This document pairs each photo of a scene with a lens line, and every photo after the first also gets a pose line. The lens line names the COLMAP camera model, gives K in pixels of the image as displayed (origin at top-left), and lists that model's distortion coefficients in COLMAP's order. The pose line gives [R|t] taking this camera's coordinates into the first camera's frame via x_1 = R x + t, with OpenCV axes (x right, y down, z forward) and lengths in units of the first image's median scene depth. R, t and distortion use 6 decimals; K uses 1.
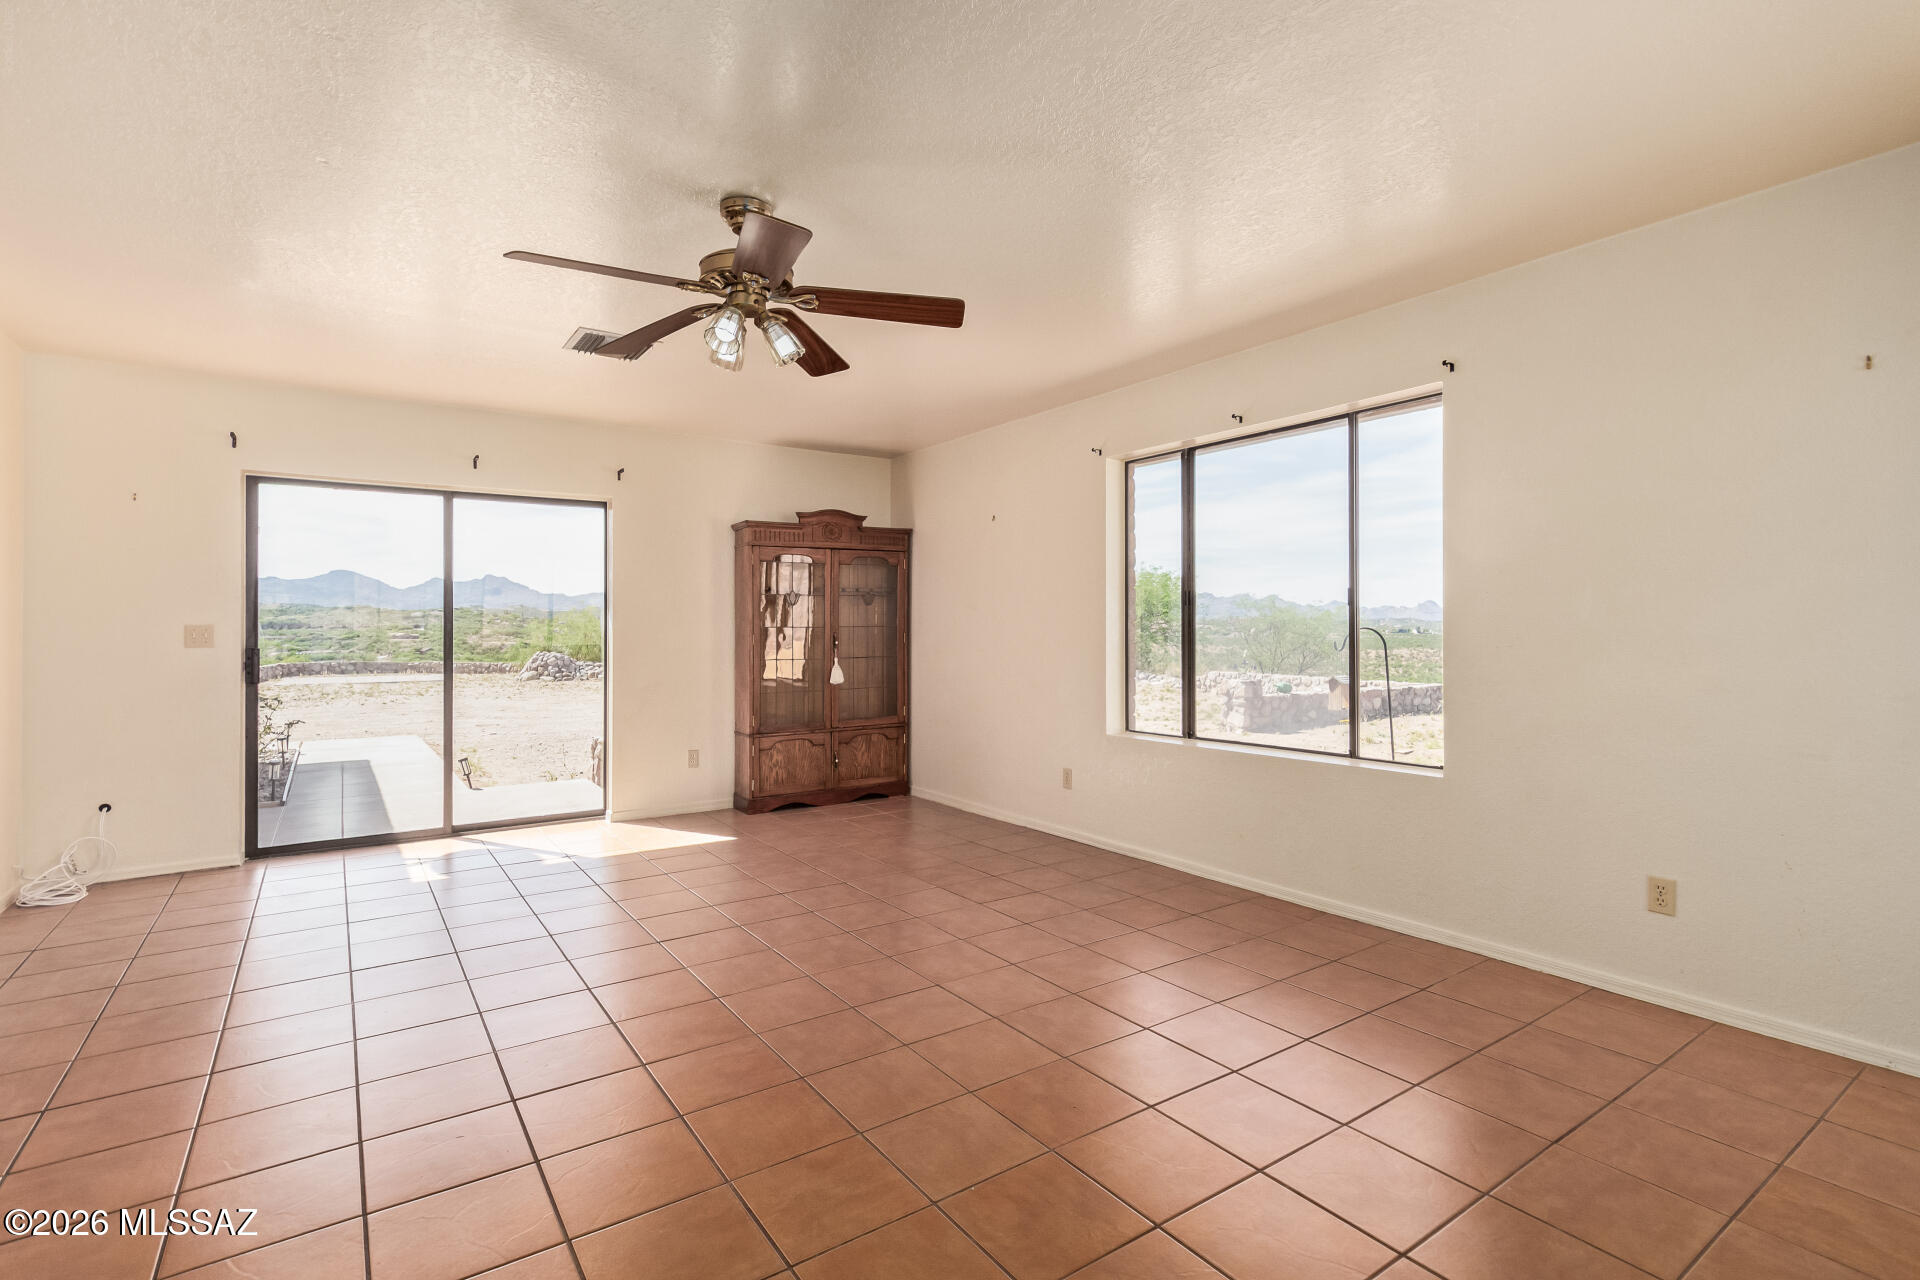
lens RADIAL K [[904.0, 0, 968.2], [0, 904.0, 608.4], [0, 0, 1]] dist [0.004083, 0.000138]
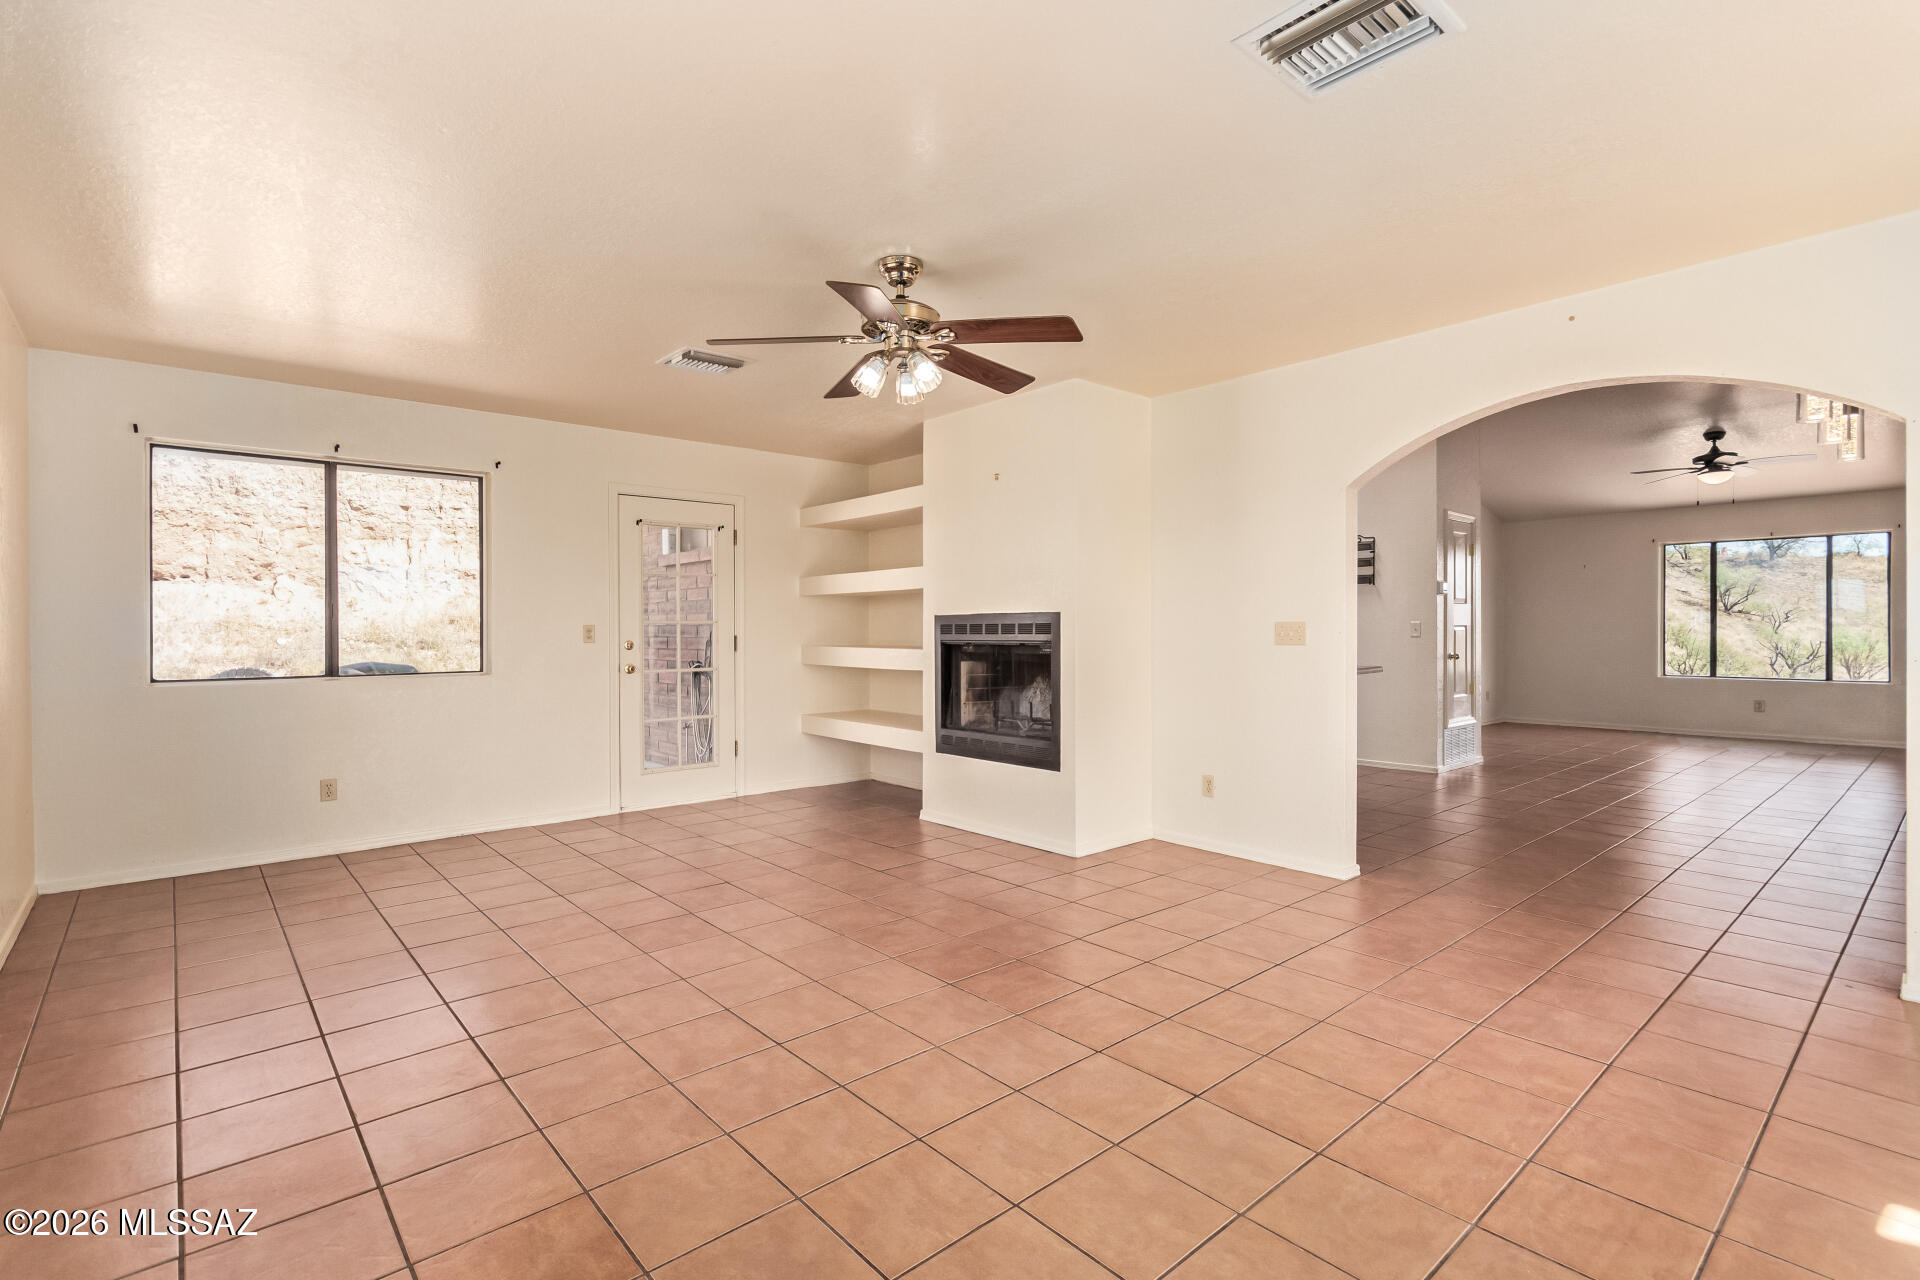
lens RADIAL K [[904.0, 0, 968.2], [0, 904.0, 608.4], [0, 0, 1]] dist [0.004083, 0.000138]
pose [[-0.994076, 0.005831, -0.108527, -0.098827], [0.010484, 0.999047, -0.042360, 0.024734], [0.108177, -0.043247, -0.993191, 1.072644]]
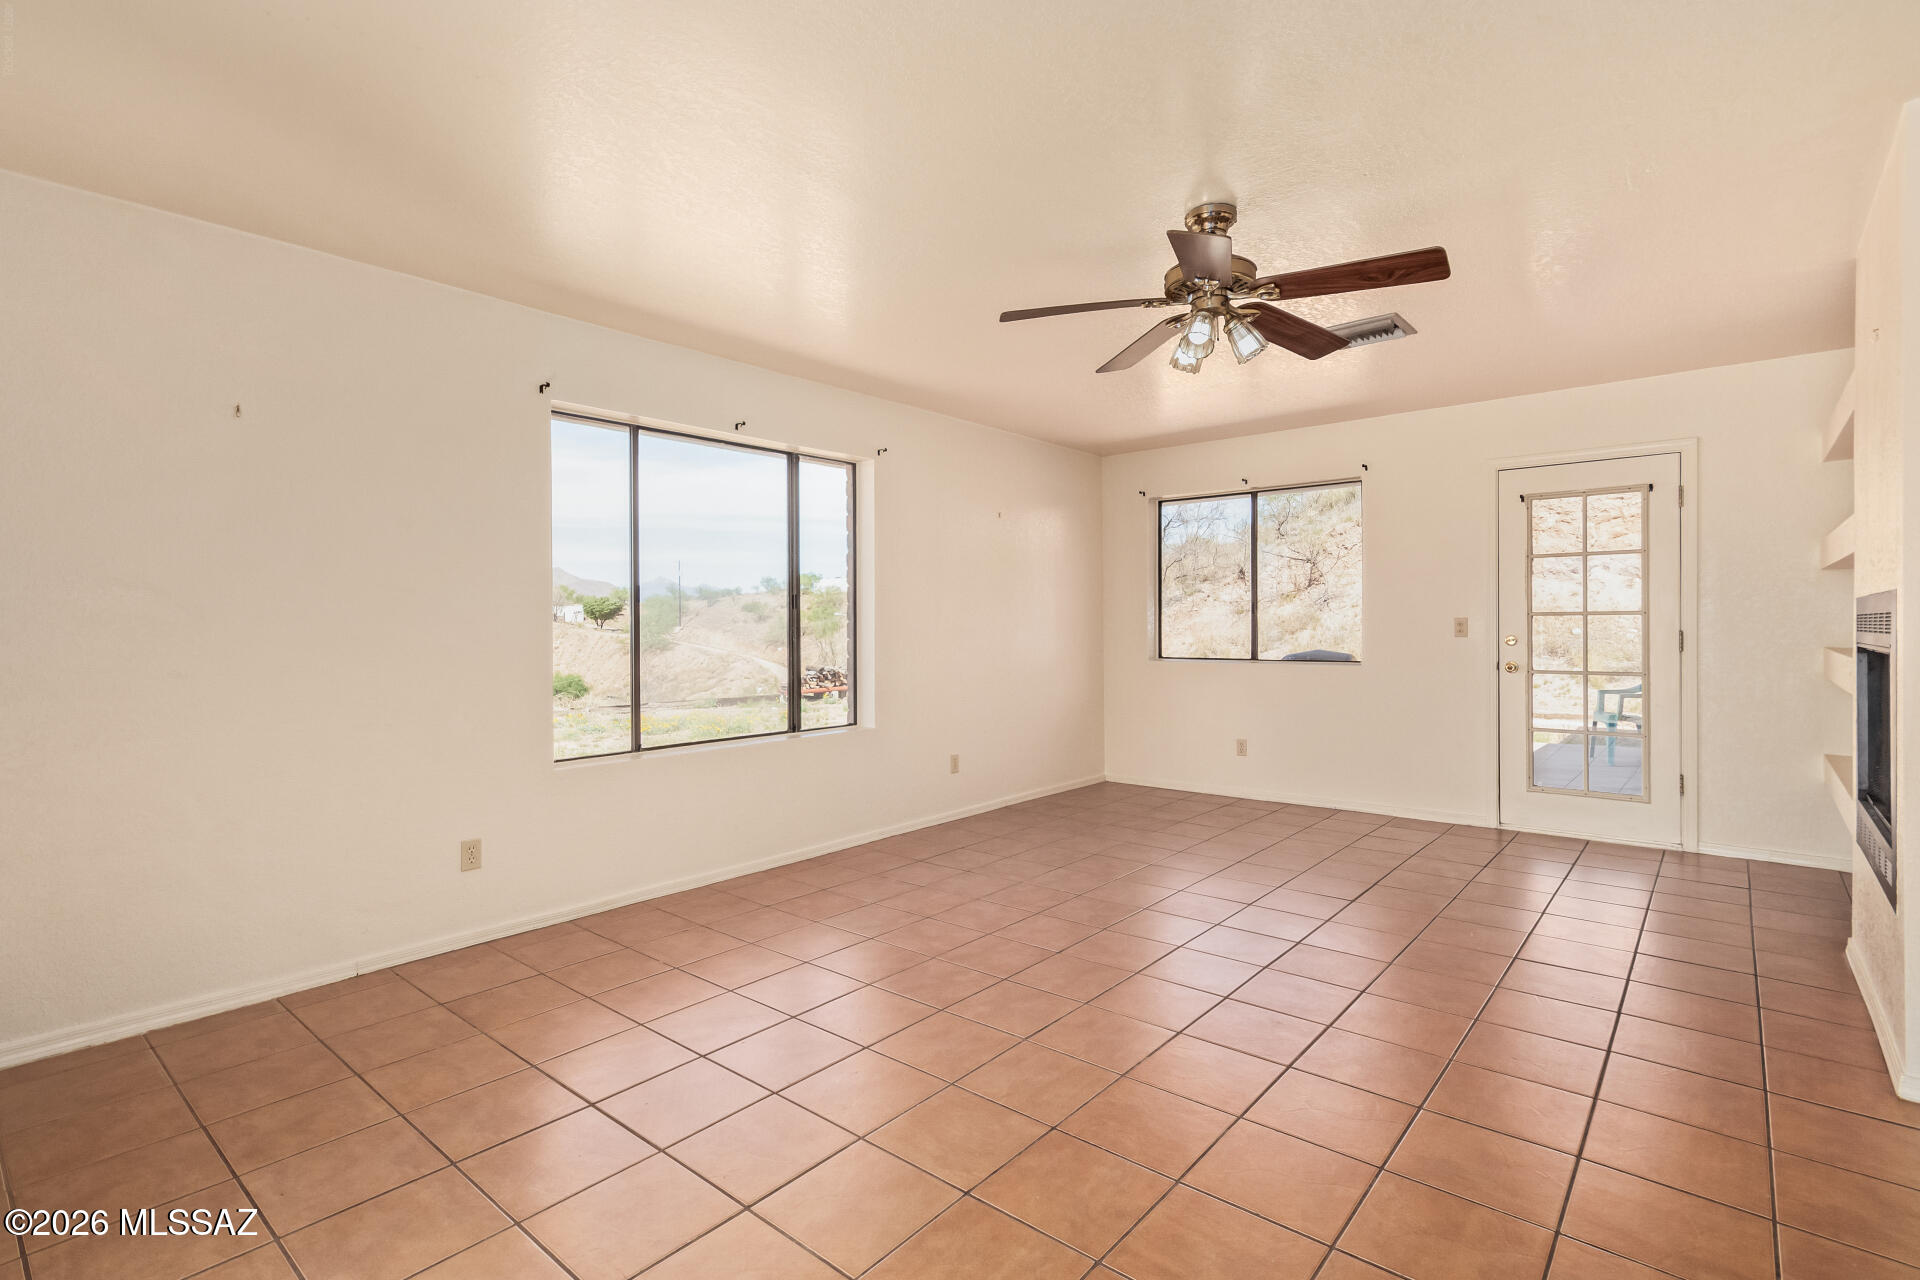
lens RADIAL K [[902.0, 0, 957.2], [0, 902.0, 634.3], [0, 0, 1]] dist [0.002254, 0.000360]
pose [[-0.244886, -0.004511, 0.969541, -0.573662], [-0.013025, 0.999914, 0.001362, 0.018144], [-0.969464, -0.012295, -0.244923, 0.755554]]
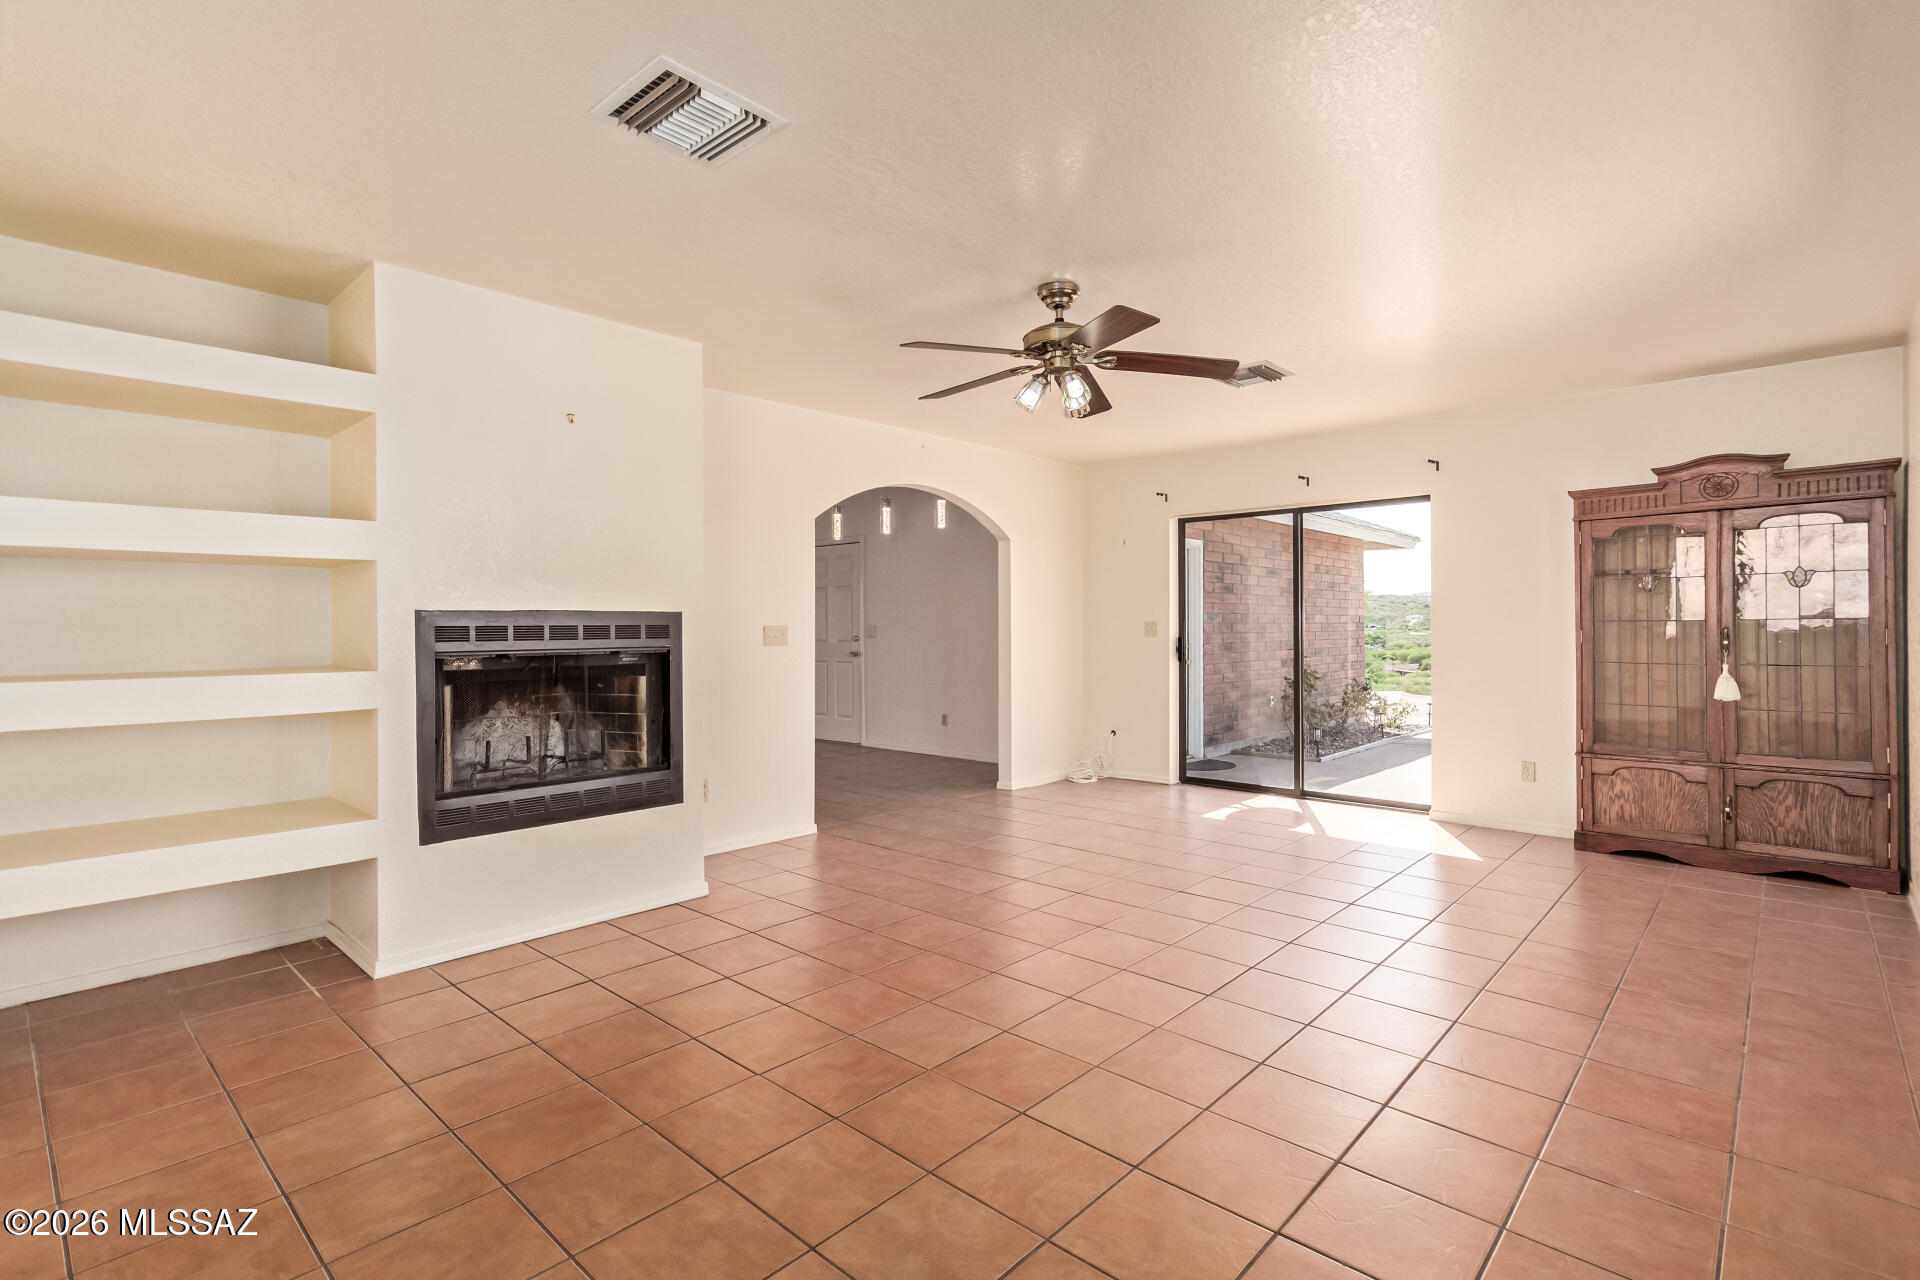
lens RADIAL K [[904.0, 0, 968.2], [0, 904.0, 608.4], [0, 0, 1]] dist [0.004083, 0.000138]
pose [[0.209438, -0.019411, -0.977629, 0.468053], [0.026609, 0.999546, -0.014146, 0.006274], [0.977460, -0.023051, 0.209860, 0.303112]]
